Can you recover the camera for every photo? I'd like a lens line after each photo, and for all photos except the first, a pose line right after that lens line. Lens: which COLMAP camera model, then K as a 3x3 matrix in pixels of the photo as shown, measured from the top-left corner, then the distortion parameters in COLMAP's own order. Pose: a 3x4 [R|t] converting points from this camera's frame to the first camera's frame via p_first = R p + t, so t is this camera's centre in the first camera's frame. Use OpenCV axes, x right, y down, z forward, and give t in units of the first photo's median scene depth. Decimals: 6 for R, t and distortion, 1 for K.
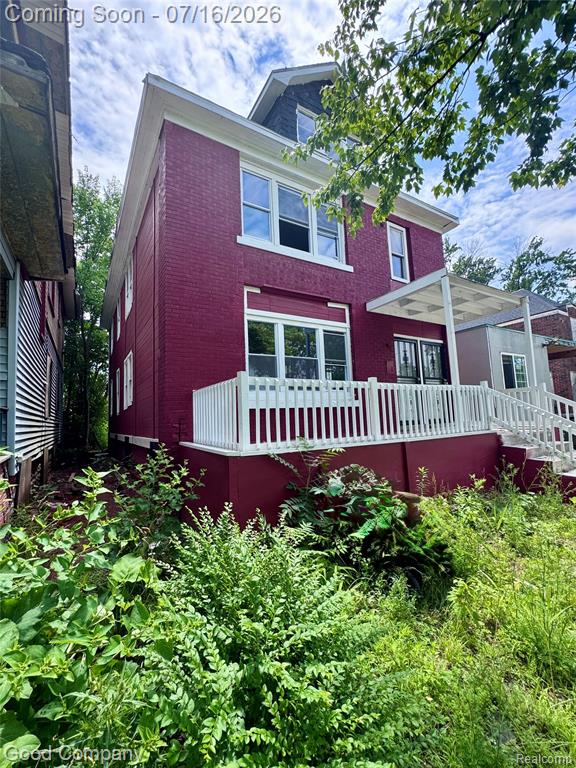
lens RADIAL K [[339.2, 0, 288.0], [0, 339.2, 384.0], [0, 0, 1]] dist [-0.003019, 0.000229]
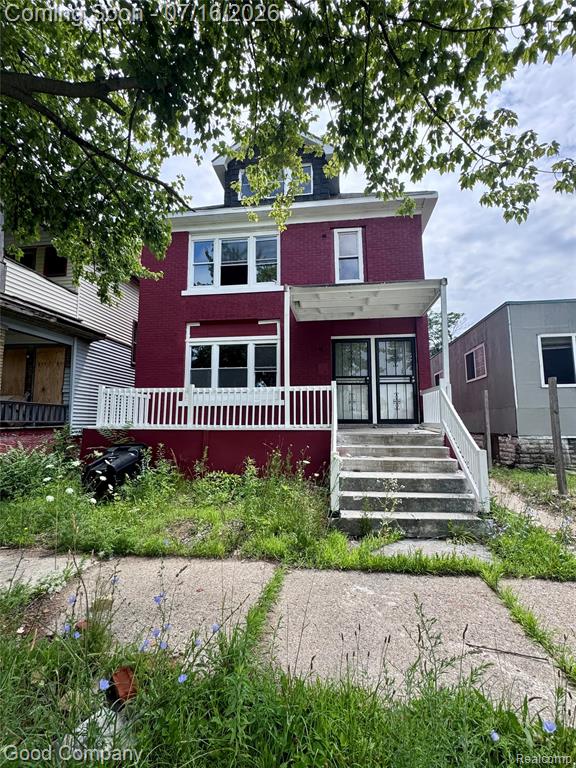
lens RADIAL K [[359.9, 0, 288.0], [0, 359.9, 384.0], [0, 0, 1]] dist [-0.002243, -0.000144]
pose [[0.775262, -0.032746, -0.630790, 1.659949], [0.034617, 0.999357, -0.009334, 0.006958], [0.630690, -0.014600, 0.775897, 0.074667]]
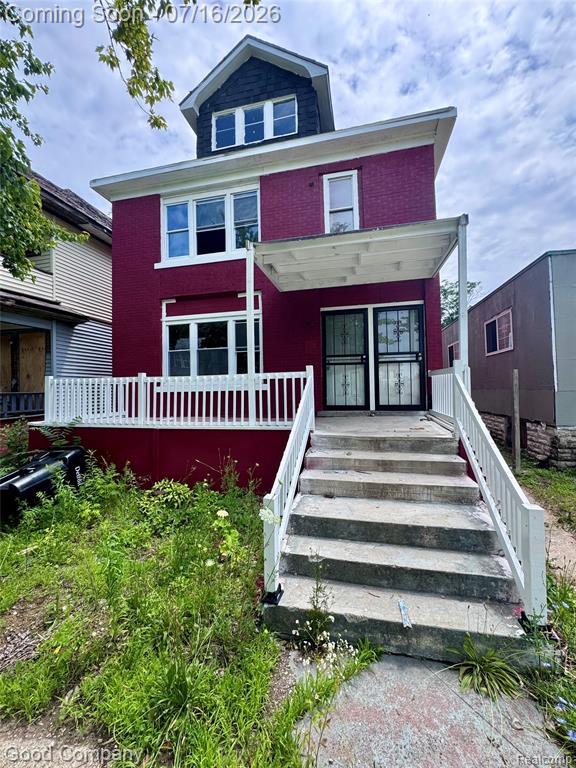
lens RADIAL K [[306.5, 0, 288.0], [0, 306.5, 384.0], [0, 0, 1]] dist [-0.003862, 0.000422]
pose [[0.710793, 0.013812, -0.703266, 1.496301], [0.061427, 0.994769, 0.081621, -0.040445], [0.700714, -0.101215, 0.706226, 0.639008]]
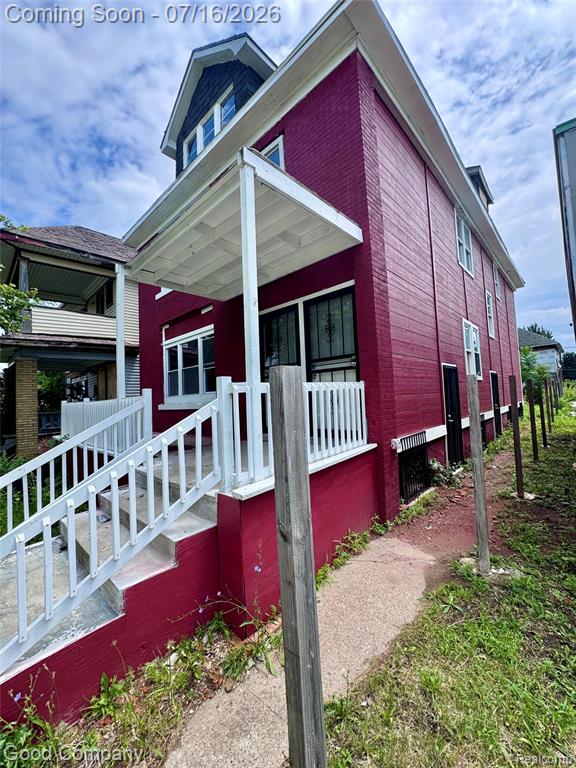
lens RADIAL K [[306.5, 0, 288.0], [0, 306.5, 384.0], [0, 0, 1]] dist [-0.003862, 0.000422]
pose [[0.261182, -0.016753, -0.965144, 1.813693], [0.135297, 0.990615, 0.019419, 0.010994], [0.955761, -0.135653, 0.260998, 1.585412]]
